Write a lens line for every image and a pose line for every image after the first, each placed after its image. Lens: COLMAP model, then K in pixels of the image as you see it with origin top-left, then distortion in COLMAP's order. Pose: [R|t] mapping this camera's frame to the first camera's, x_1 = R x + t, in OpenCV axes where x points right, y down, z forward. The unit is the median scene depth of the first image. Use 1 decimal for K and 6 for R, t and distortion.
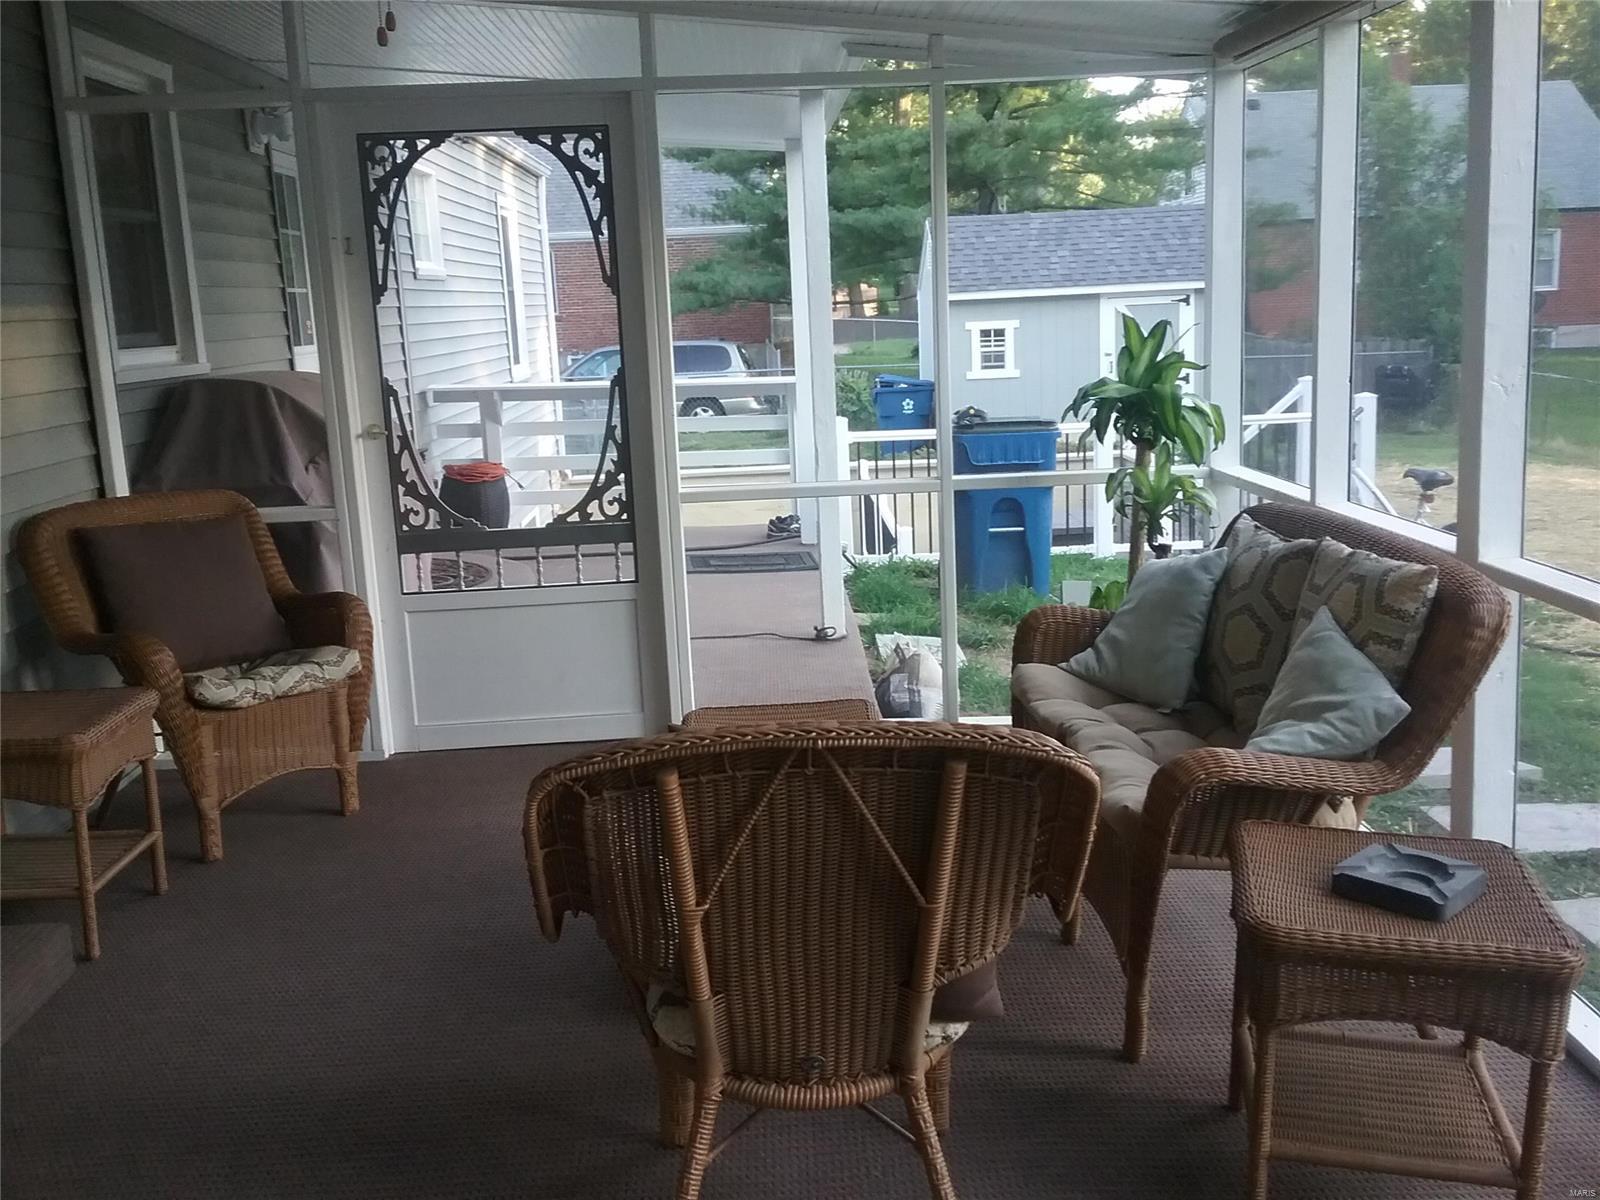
lens RADIAL K [[1470.9, 0, 801.6], [0, 1470.9, 557.2], [0, 0, 1]] dist [0.013039, 0.000000]
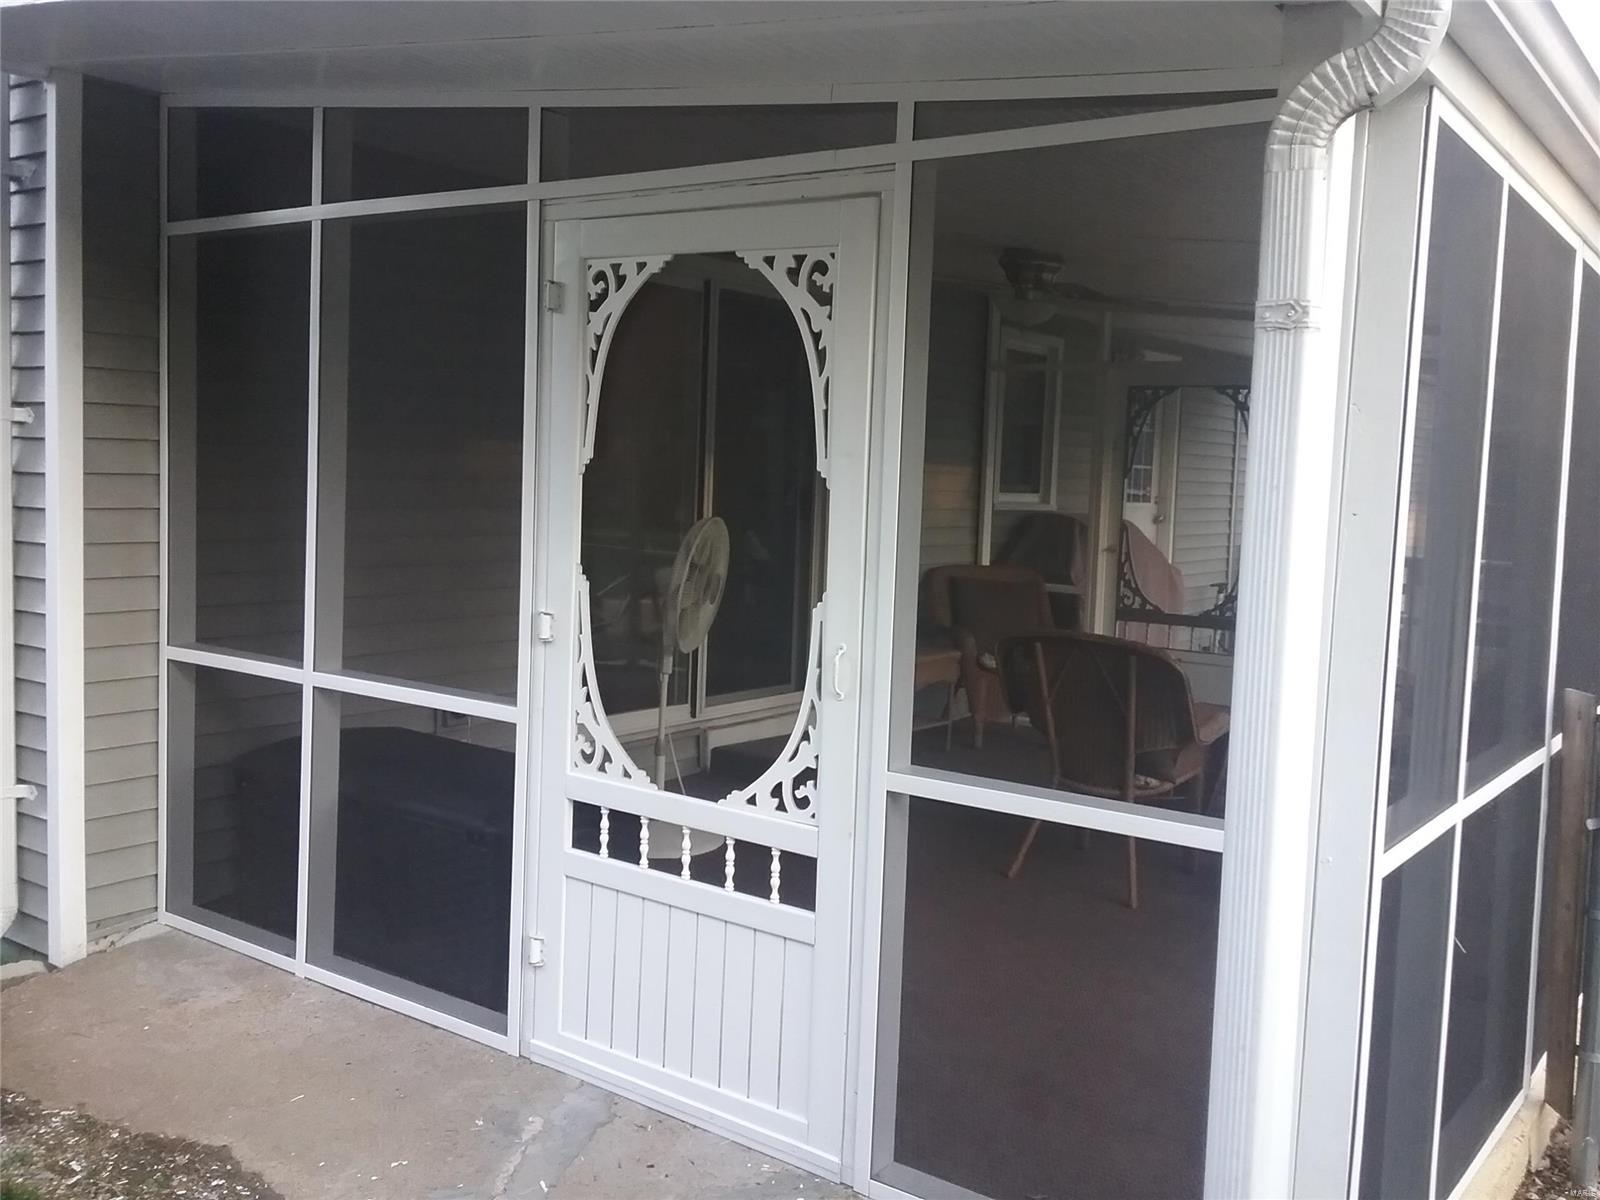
lens RADIAL K [[1470.9, 0, 802.5], [0, 1470.9, 595.8], [0, 0, 1]] dist [0.013039, 0.000000]
pose [[0.775360, 0.127292, -0.618557, 0.527725], [-0.185103, 0.982264, -0.029887, 0.093322], [0.603783, 0.137671, 0.785171, -0.614482]]
